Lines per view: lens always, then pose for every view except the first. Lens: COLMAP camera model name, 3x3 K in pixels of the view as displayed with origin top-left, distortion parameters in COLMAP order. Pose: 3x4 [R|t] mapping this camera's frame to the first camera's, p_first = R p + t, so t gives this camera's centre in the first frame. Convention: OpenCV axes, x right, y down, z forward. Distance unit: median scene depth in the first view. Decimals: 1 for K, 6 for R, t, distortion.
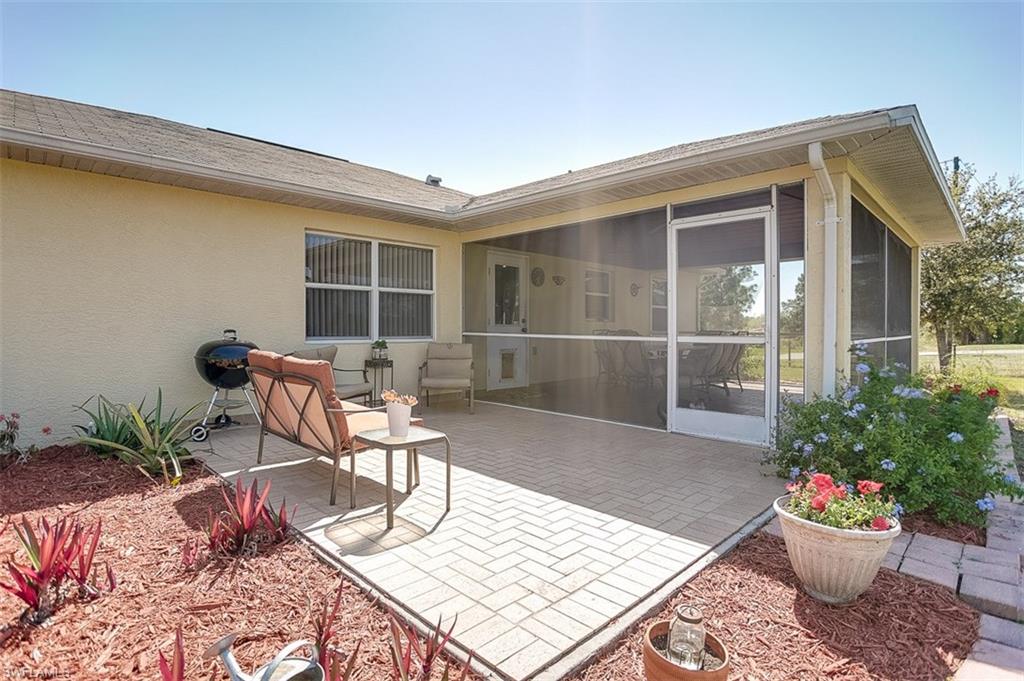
lens RADIAL K [[513.2, 0, 512.0], [0, 513.2, 340.5], [0, 0, 1]] dist [-0.059889, 0.026506]
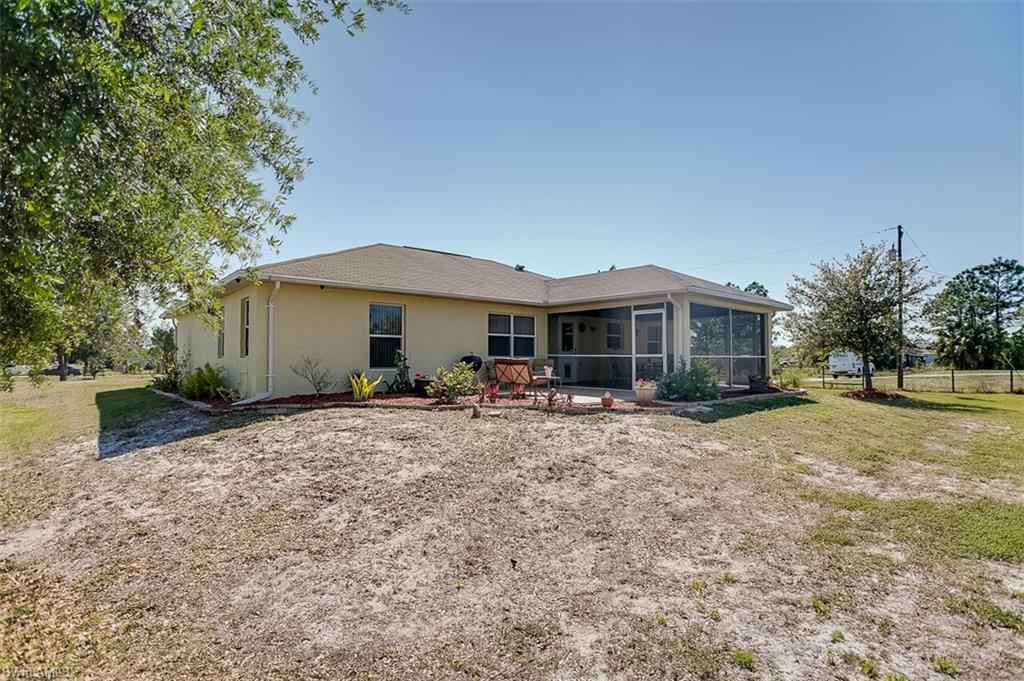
lens RADIAL K [[513.2, 0, 512.0], [0, 513.2, 340.5], [0, 0, 1]] dist [-0.059889, 0.026506]
pose [[0.996356, -0.002654, -0.085254, -0.063586], [-0.002622, 0.998090, -0.061715, 0.060066], [0.085255, 0.061714, 0.994446, -1.217743]]
